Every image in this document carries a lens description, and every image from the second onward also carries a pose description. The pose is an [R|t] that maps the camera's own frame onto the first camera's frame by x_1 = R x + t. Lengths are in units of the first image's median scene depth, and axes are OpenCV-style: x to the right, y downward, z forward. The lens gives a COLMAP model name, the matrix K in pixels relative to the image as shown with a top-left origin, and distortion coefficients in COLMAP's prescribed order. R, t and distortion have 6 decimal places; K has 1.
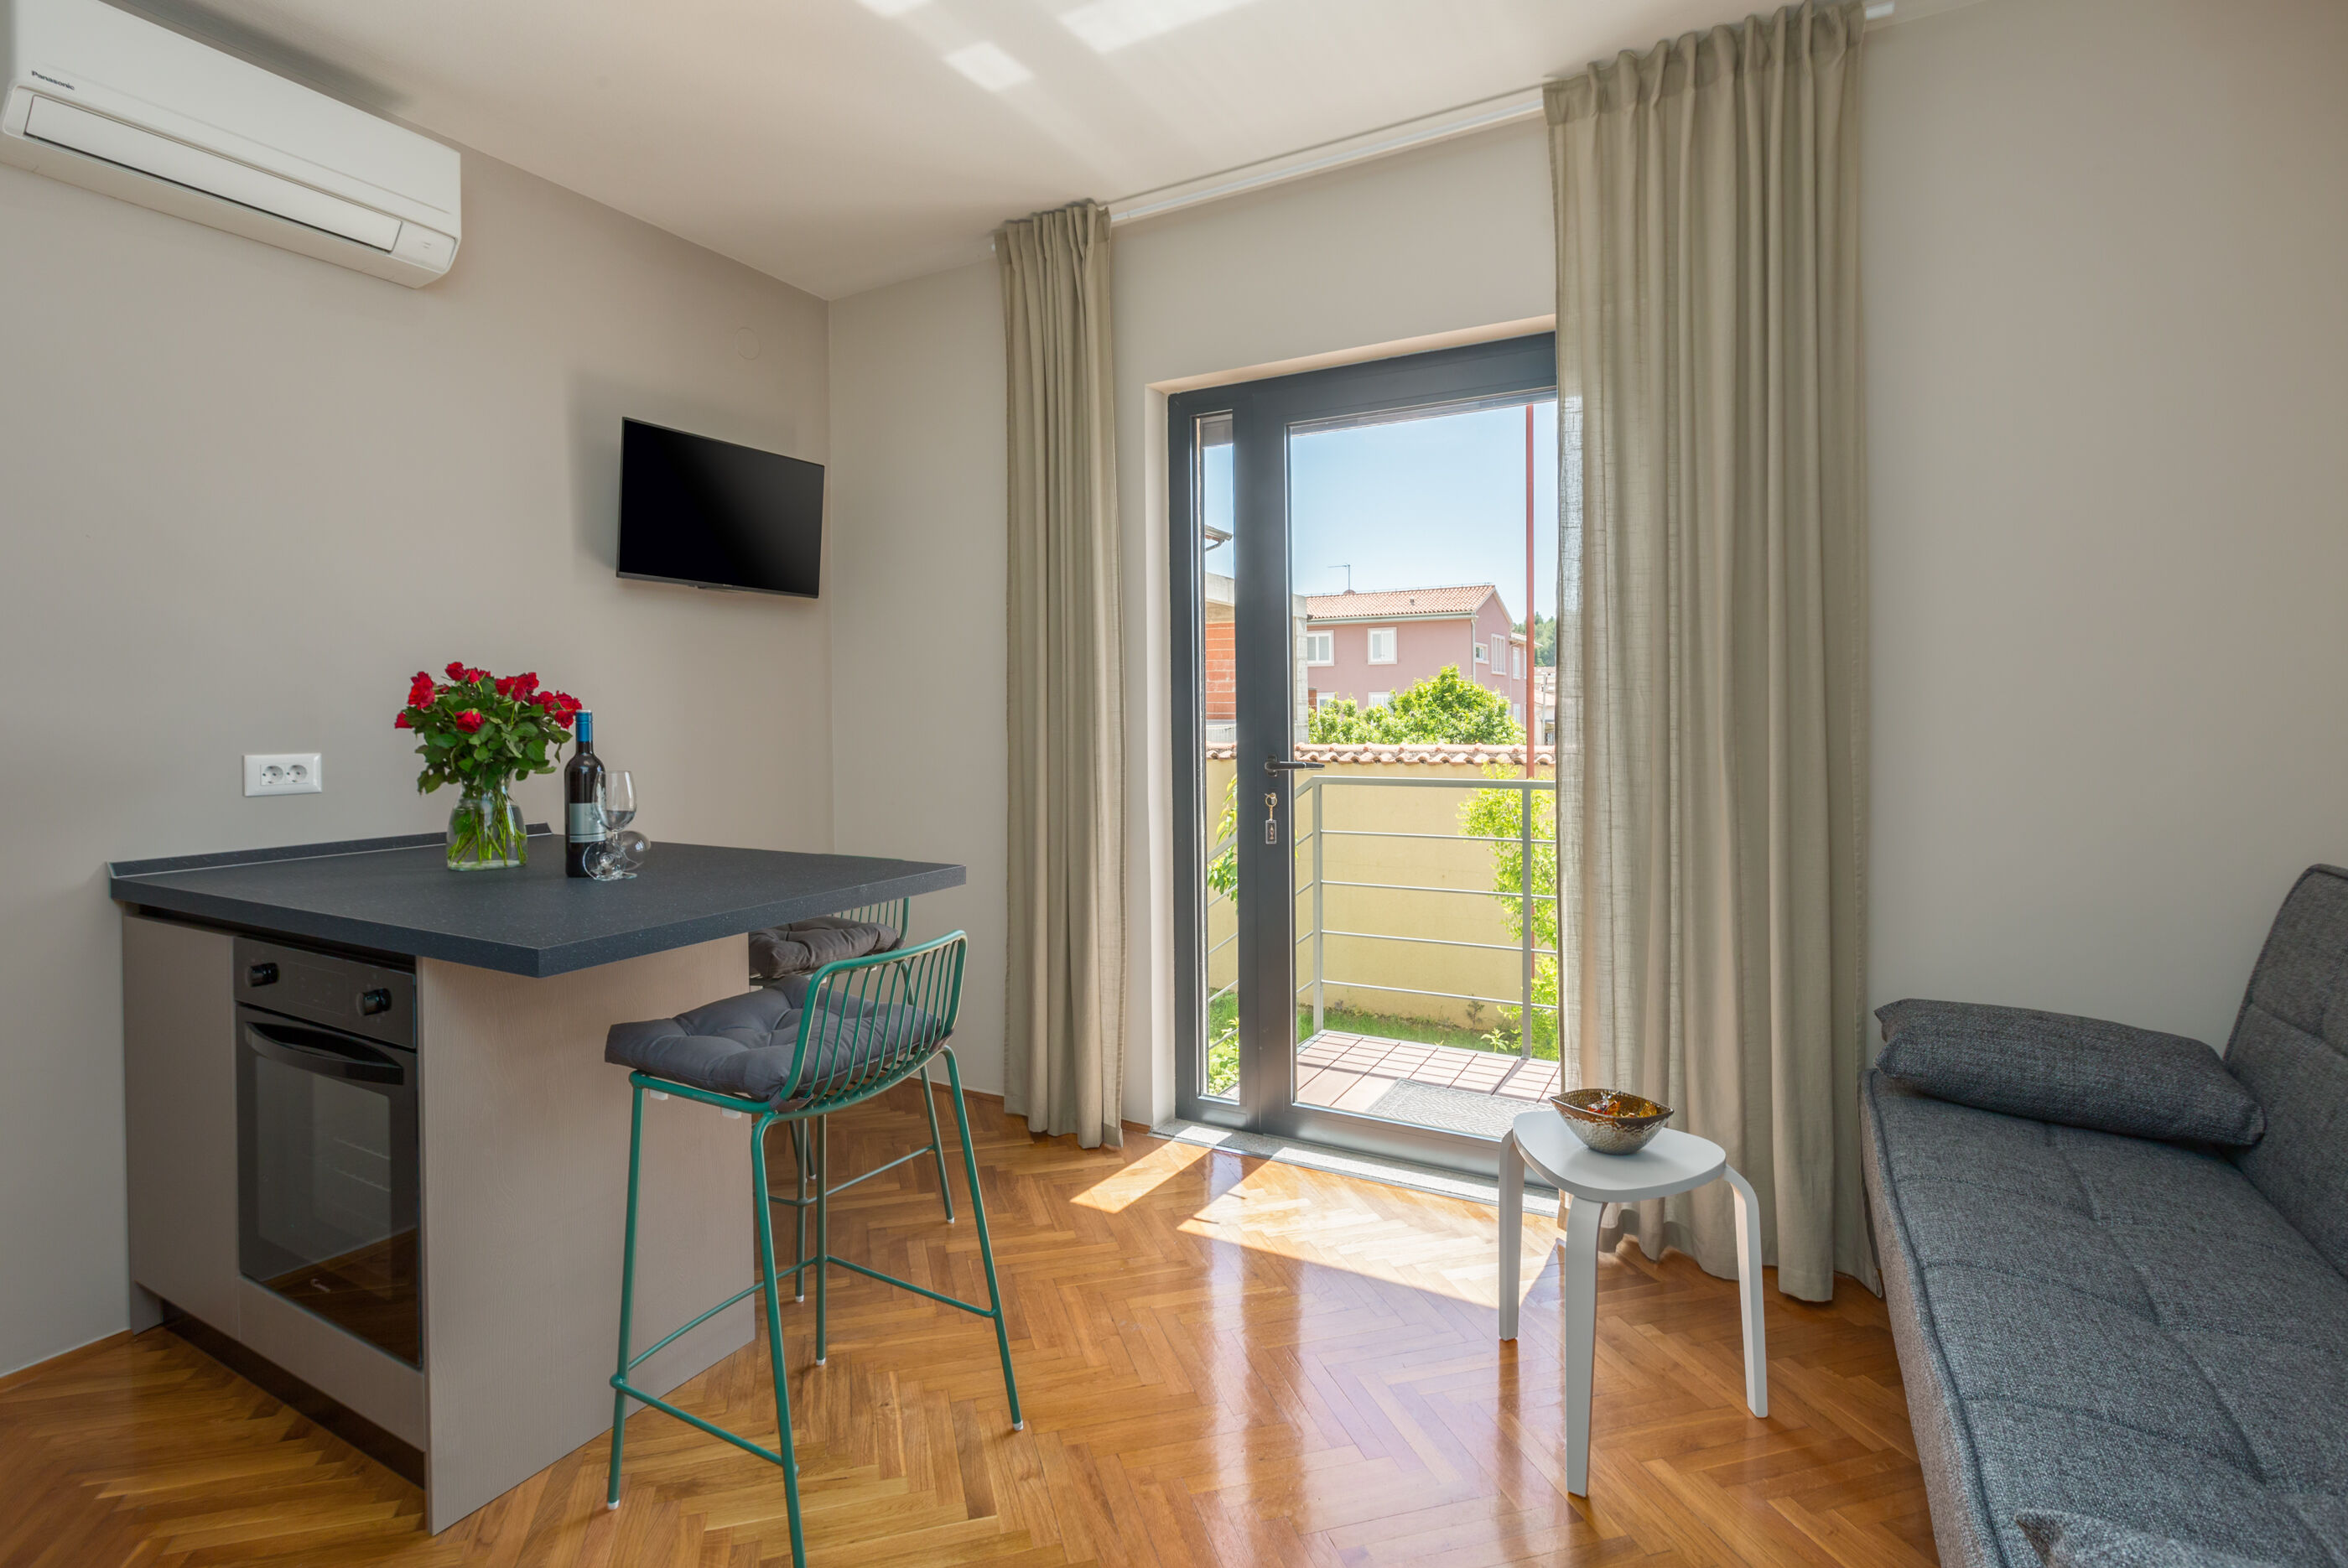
lens RADIAL K [[1119.6, 0, 1141.2], [0, 1119.6, 706.6], [0, 0, 1]] dist [-0.005478, -0.000552]
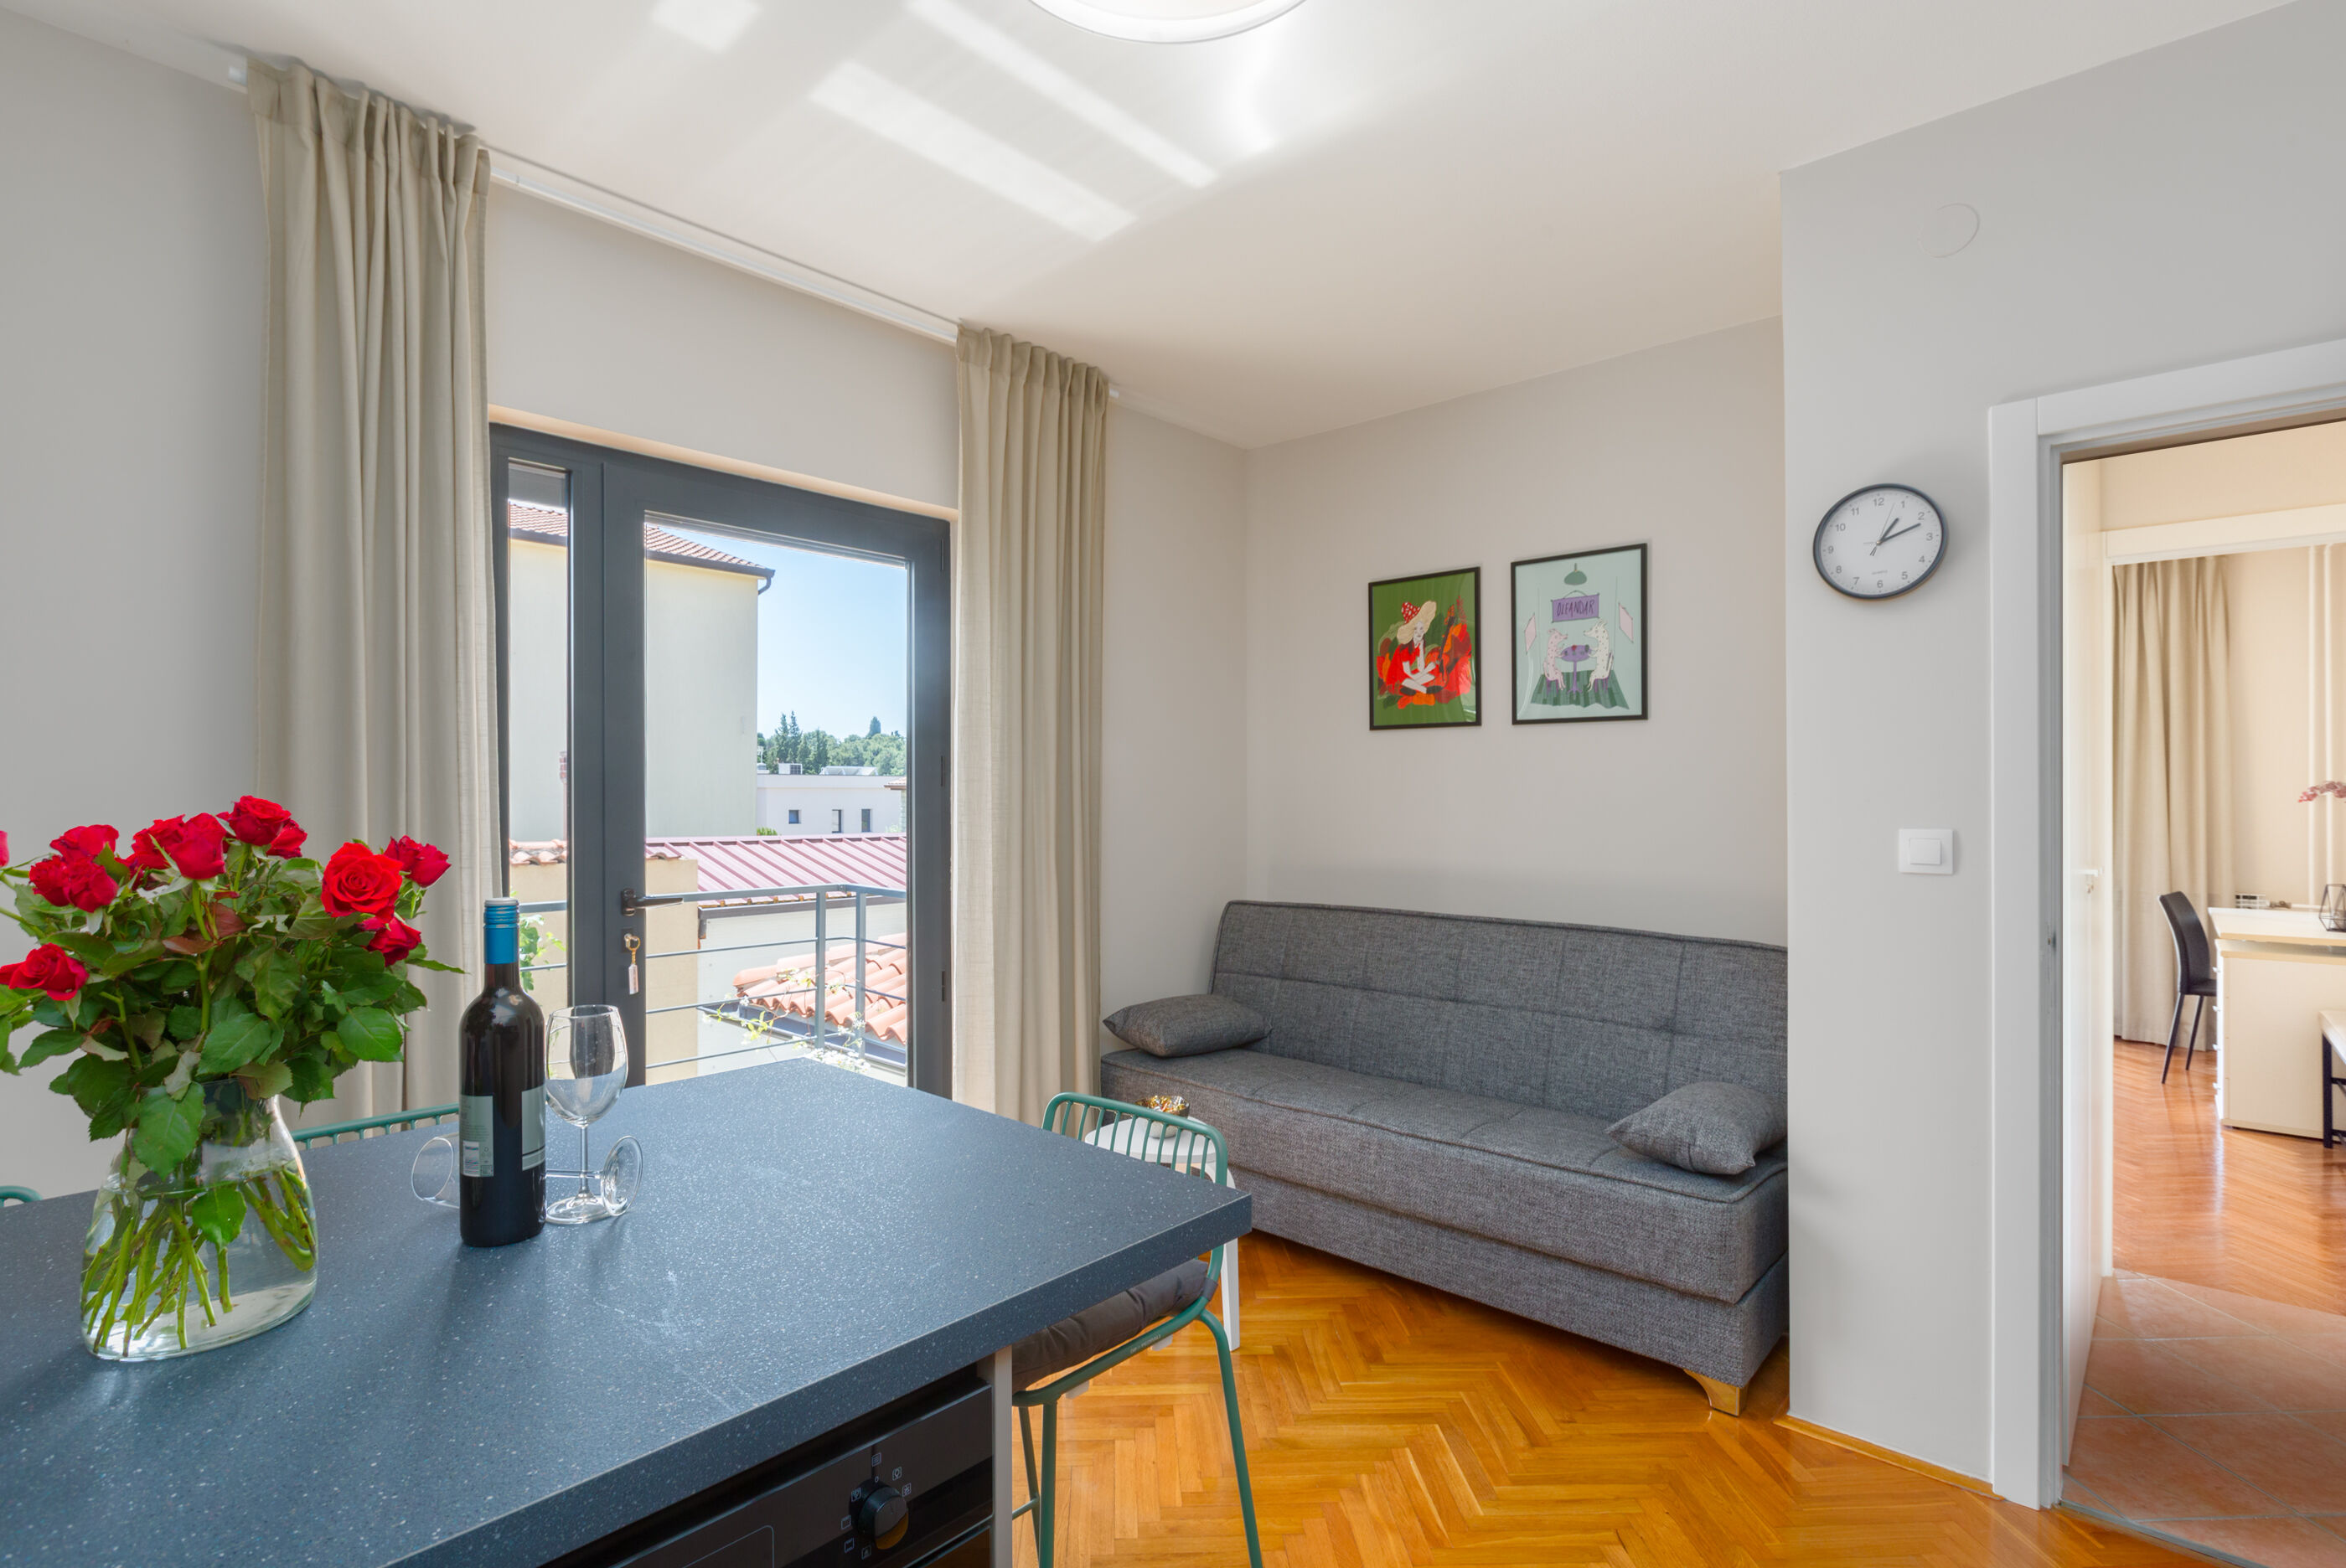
lens RADIAL K [[1118.5, 0, 1143.6], [0, 1118.5, 795.9], [0, 0, 1]] dist [-0.005478, -0.000552]
pose [[0.231073, 0.003349, 0.972931, -0.695718], [-0.003344, 0.999991, -0.002648, -0.032861], [-0.972931, -0.002641, 0.231082, 0.462707]]
